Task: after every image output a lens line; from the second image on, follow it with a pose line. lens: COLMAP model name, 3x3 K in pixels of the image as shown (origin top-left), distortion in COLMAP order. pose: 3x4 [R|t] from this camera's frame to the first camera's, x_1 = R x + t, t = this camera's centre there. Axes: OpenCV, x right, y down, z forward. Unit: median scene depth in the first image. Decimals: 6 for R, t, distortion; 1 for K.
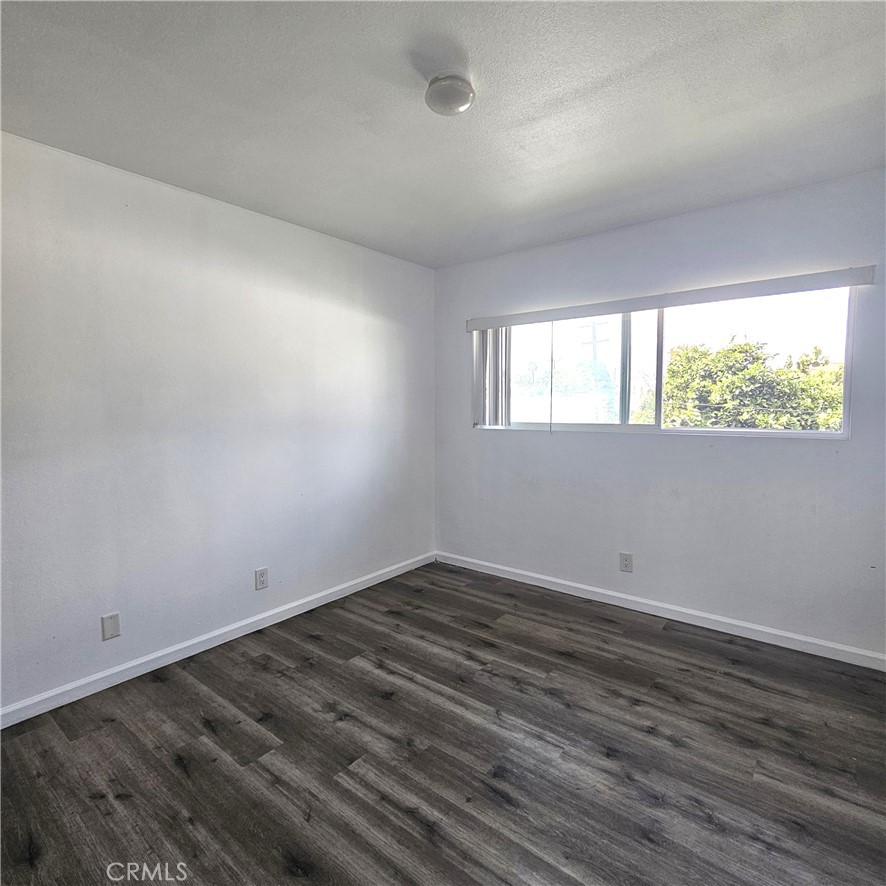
lens RADIAL K [[499.1, 0, 444.5], [0, 499.1, 441.8], [0, 0, 1]] dist [0.005657, -0.002858]
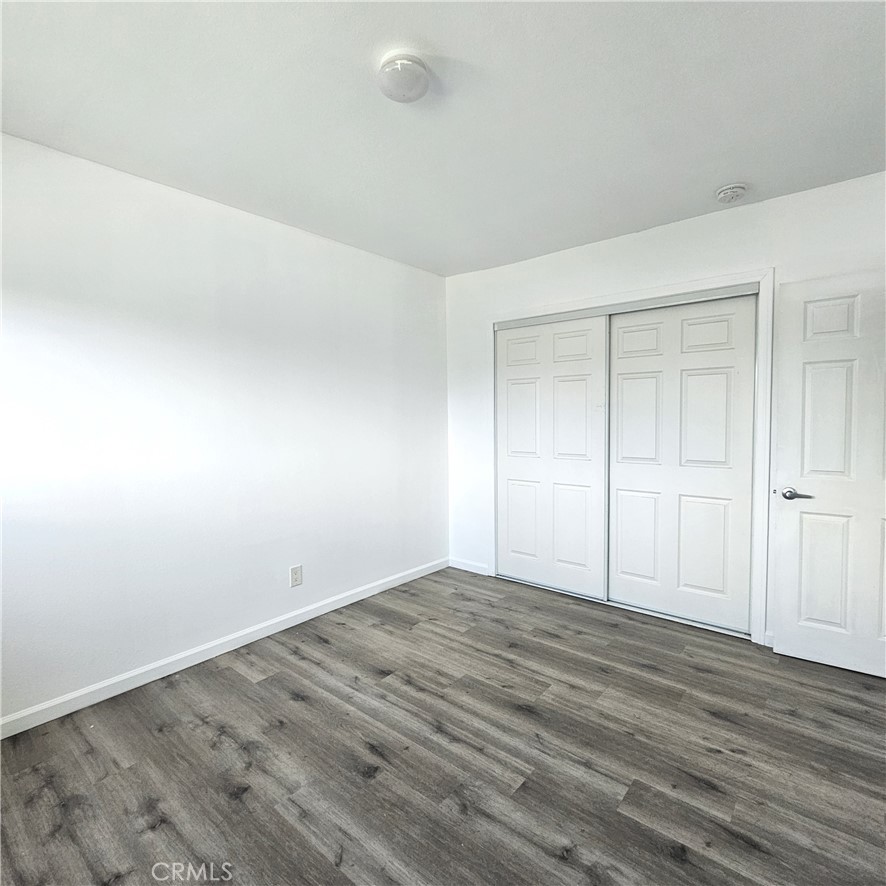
lens RADIAL K [[487.4, 0, 442.5], [0, 487.4, 441.0], [0, 0, 1]] dist [0.005126, -0.003243]
pose [[-0.999555, 0.016889, 0.024574, -0.056700], [0.019918, 0.991471, 0.128797, -0.098668], [-0.022189, 0.129229, -0.991367, 1.535910]]
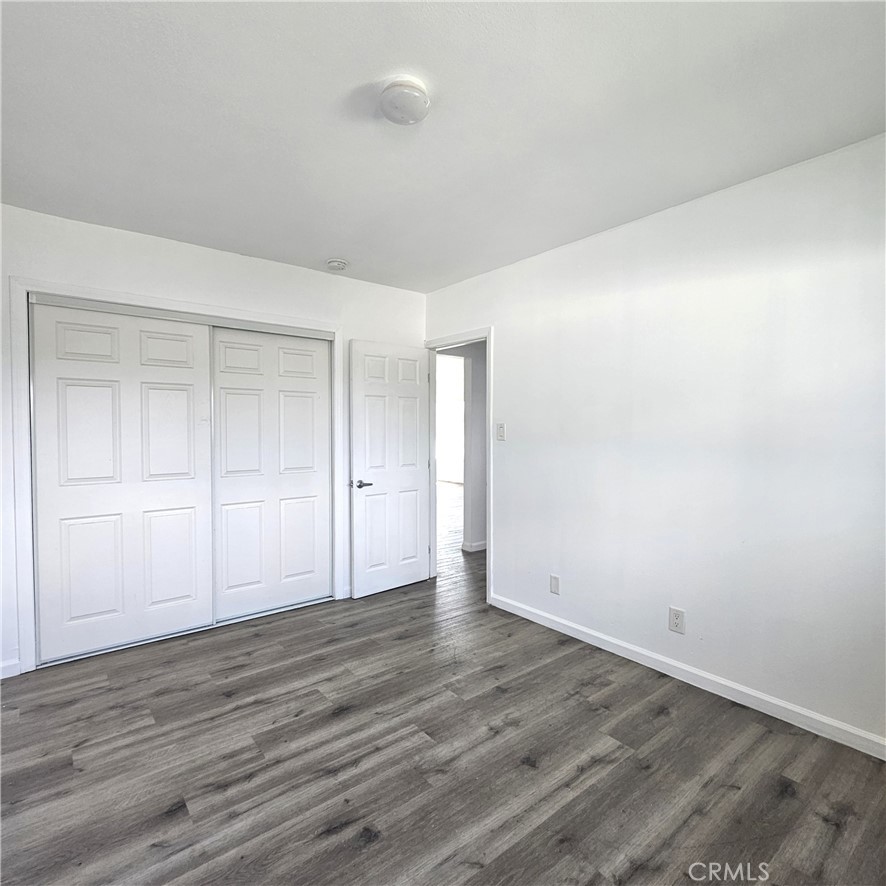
lens RADIAL K [[499.1, 0, 444.5], [0, 499.1, 441.8], [0, 0, 1]] dist [0.005657, -0.002858]
pose [[-0.211169, 0.034858, -0.976828, 0.746397], [-0.074800, 0.995857, 0.051707, -0.066100], [0.974583, 0.083986, -0.207687, 1.022502]]
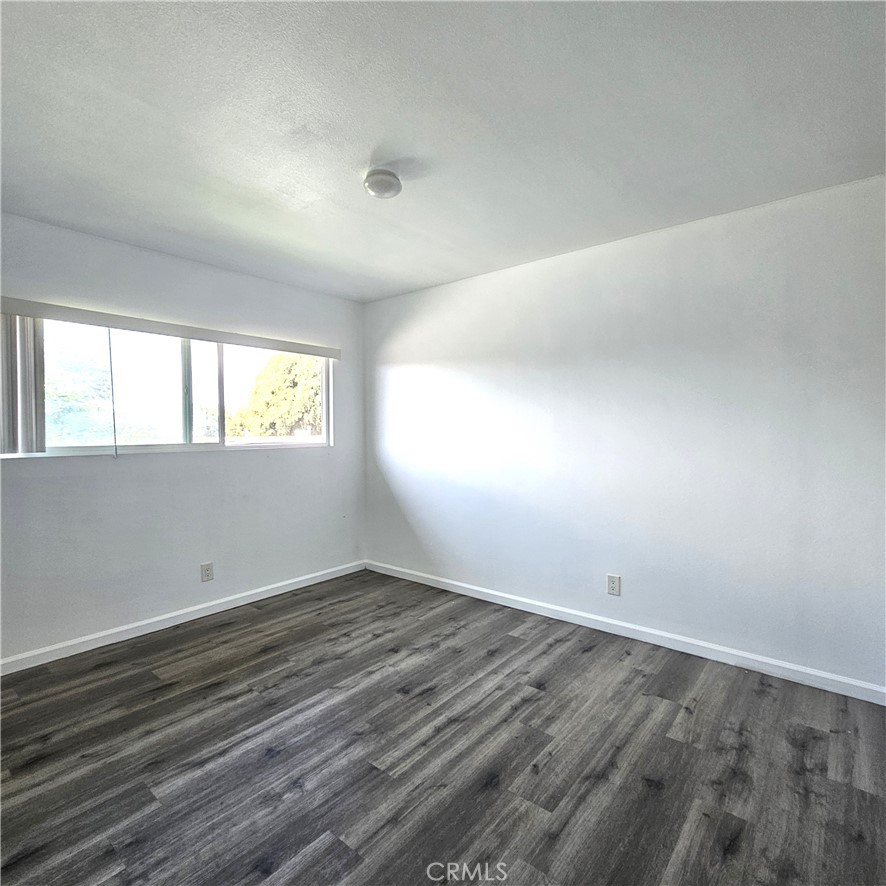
lens RADIAL K [[487.4, 0, 442.5], [0, 487.4, 441.0], [0, 0, 1]] dist [0.005126, -0.003243]
pose [[0.013359, -0.015981, 0.999783, -0.976217], [0.079763, 0.996703, 0.014866, -0.019790], [-0.996724, 0.079547, 0.014590, 0.671828]]
